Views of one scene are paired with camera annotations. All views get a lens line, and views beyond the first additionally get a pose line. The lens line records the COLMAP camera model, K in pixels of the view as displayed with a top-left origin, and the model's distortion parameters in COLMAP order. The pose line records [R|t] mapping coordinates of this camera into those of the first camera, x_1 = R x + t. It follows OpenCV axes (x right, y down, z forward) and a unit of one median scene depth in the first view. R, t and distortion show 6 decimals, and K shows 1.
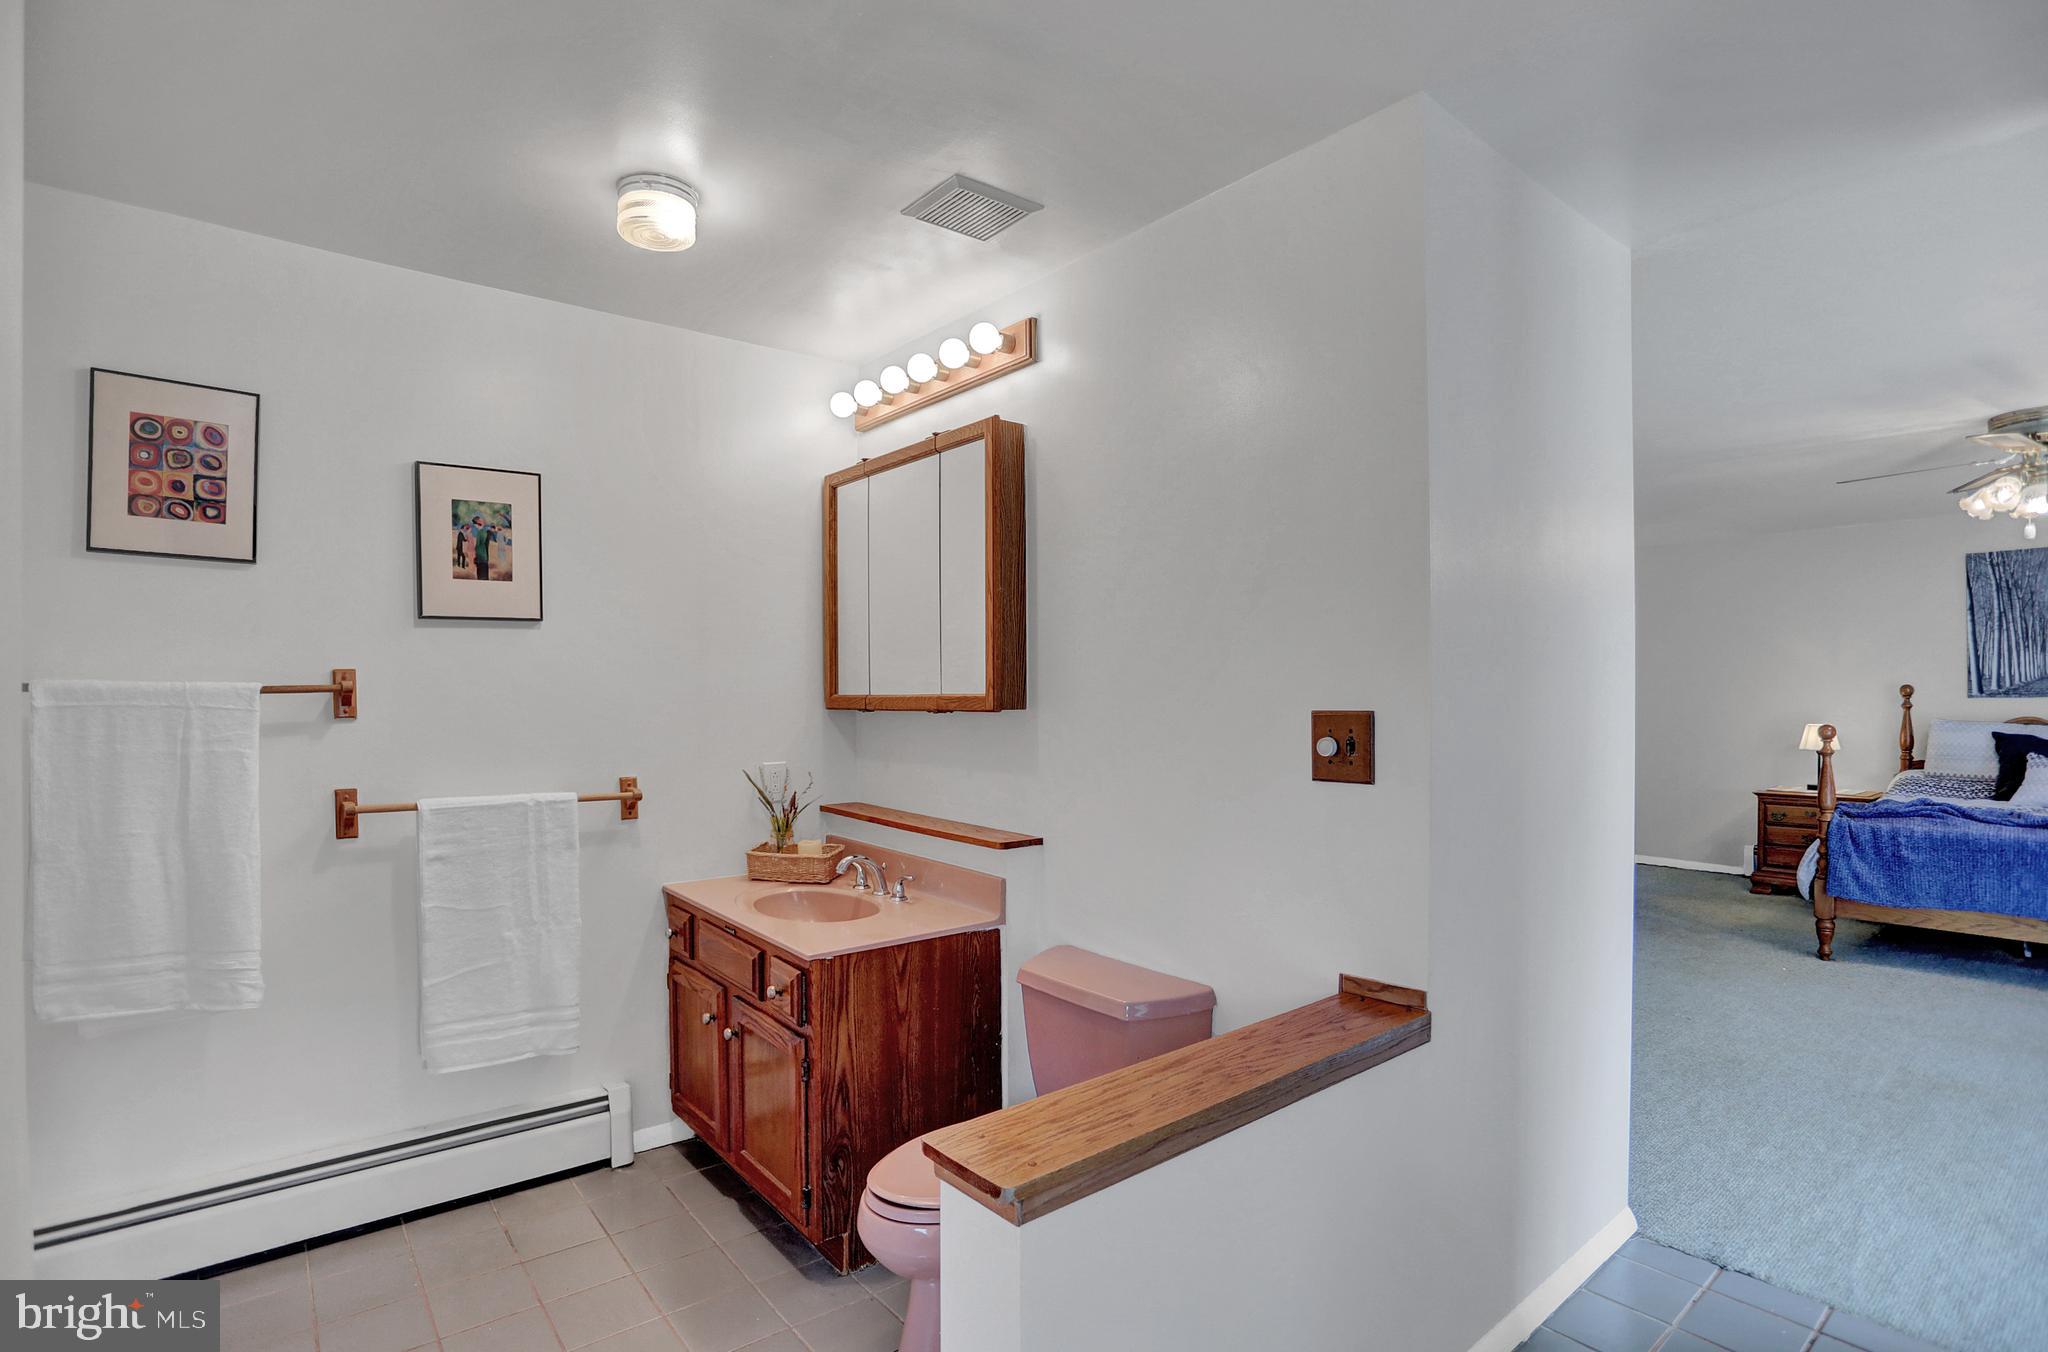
lens RADIAL K [[992.1, 0, 989.3], [0, 992.1, 683.3], [0, 0, 1]] dist [-0.002295, -0.000137]
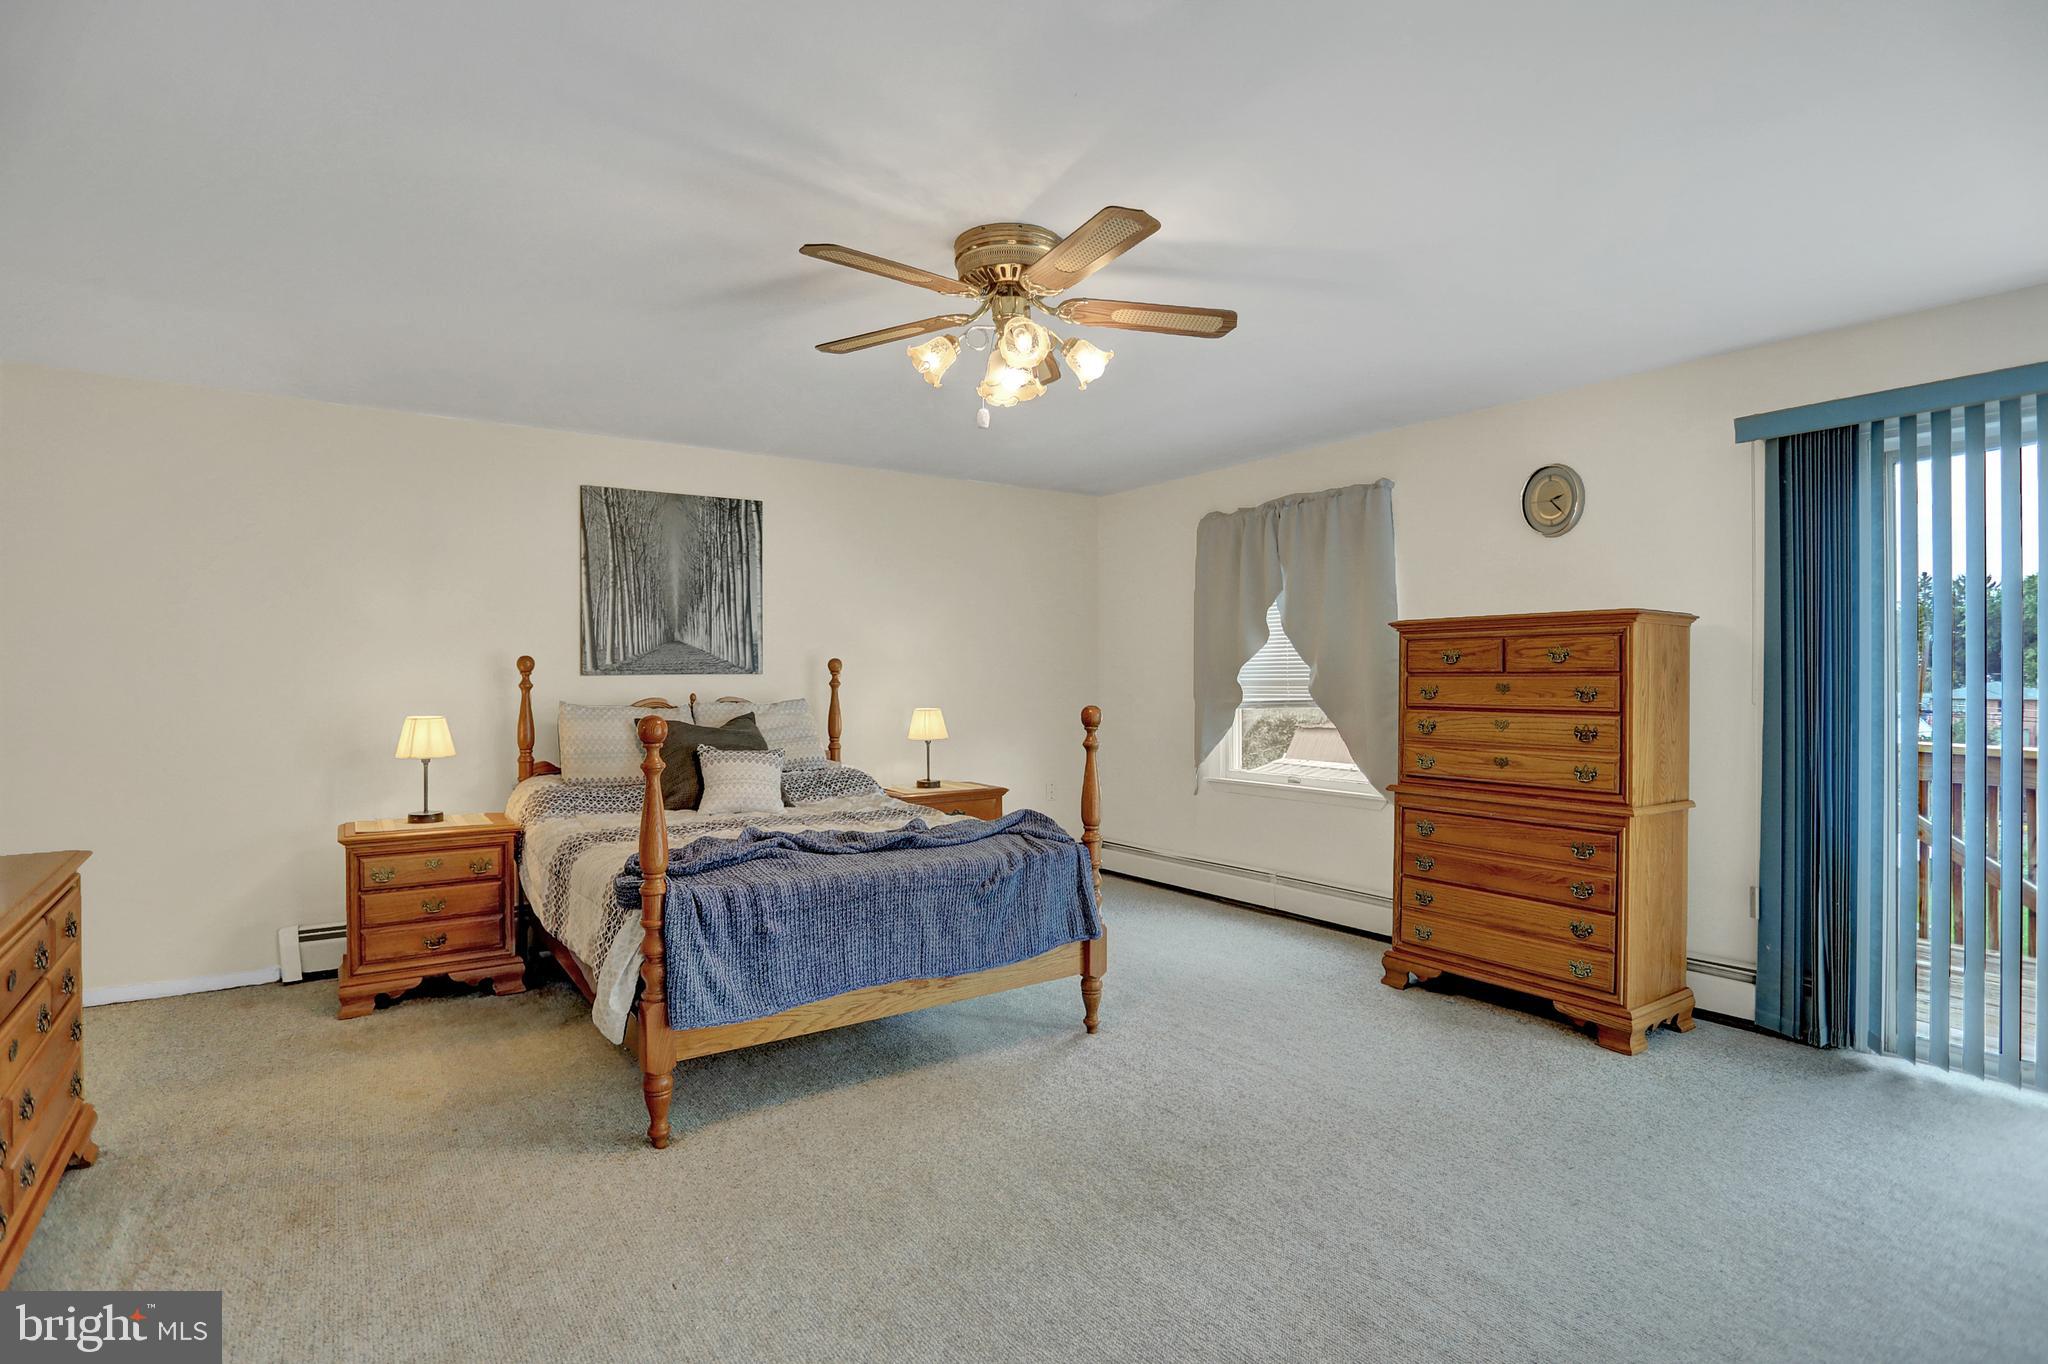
lens RADIAL K [[992.1, 0, 989.3], [0, 992.1, 689.3], [0, 0, 1]] dist [-0.002295, -0.000137]
pose [[0.075911, -0.008798, 0.997076, 0.258021], [-0.010644, 0.999897, 0.009633, 0.015427], [-0.997058, -0.011344, 0.075810, 0.642729]]
